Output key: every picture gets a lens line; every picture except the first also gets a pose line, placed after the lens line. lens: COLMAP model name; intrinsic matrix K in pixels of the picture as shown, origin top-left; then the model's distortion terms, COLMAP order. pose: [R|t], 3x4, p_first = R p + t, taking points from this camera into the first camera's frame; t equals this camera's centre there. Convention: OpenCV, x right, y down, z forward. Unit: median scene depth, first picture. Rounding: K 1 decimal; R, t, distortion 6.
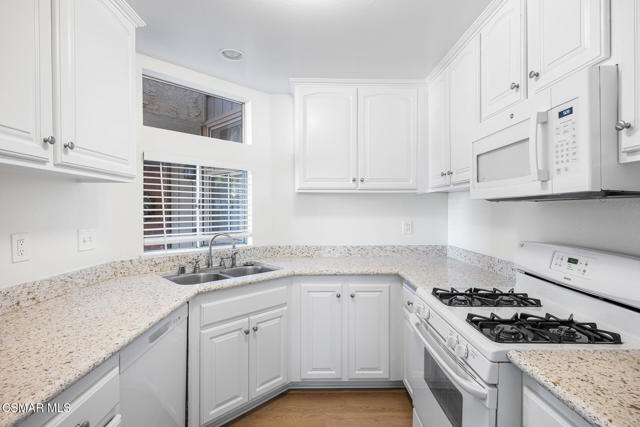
lens RADIAL K [[311.4, 0, 319.5], [0, 311.4, 211.0], [0, 0, 1]] dist [0.004858, 0.000141]
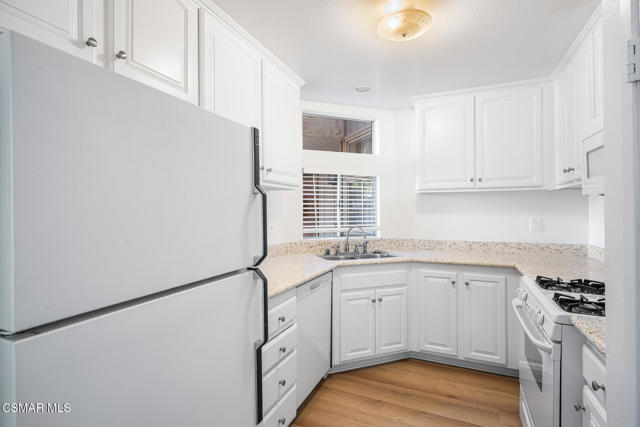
lens RADIAL K [[311.4, 0, 319.6], [0, 311.4, 211.9], [0, 0, 1]] dist [0.004858, 0.000141]
pose [[0.907093, -0.002350, -0.420924, 0.099386], [0.001715, 0.999997, -0.001886, 0.015698], [0.420927, 0.000989, 0.907094, -0.248391]]
